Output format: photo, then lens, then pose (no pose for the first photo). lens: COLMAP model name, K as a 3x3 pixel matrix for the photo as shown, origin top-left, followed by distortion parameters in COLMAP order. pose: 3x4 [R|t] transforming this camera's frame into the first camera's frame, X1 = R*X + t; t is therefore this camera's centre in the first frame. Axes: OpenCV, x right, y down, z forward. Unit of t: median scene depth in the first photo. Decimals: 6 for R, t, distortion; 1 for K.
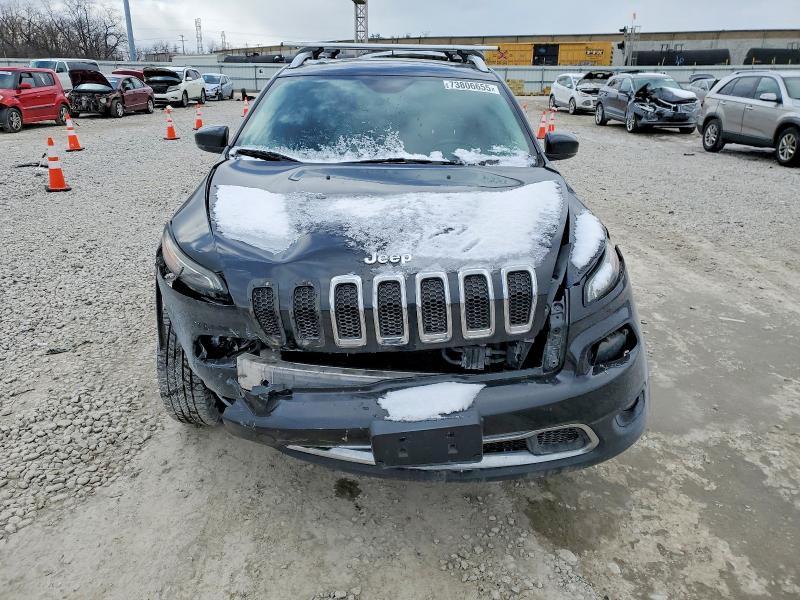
lens RADIAL K [[587.5, 0, 400.0], [0, 587.5, 300.0], [0, 0, 1]] dist [0.007583, -0.001169]
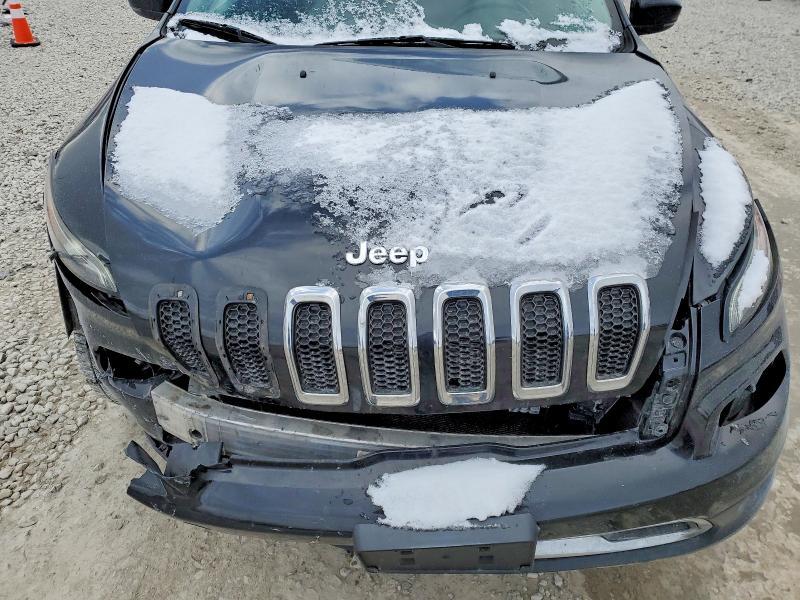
lens RADIAL K [[620.7, 0, 400.0], [0, 620.7, 300.0], [0, 0, 1]] dist [-0.049130, 0.081350]
pose [[0.999312, 0.020142, -0.031150, 0.011226], [-0.013031, 0.976835, 0.213596, -0.146876], [0.034731, -0.213043, 0.976425, 0.381846]]
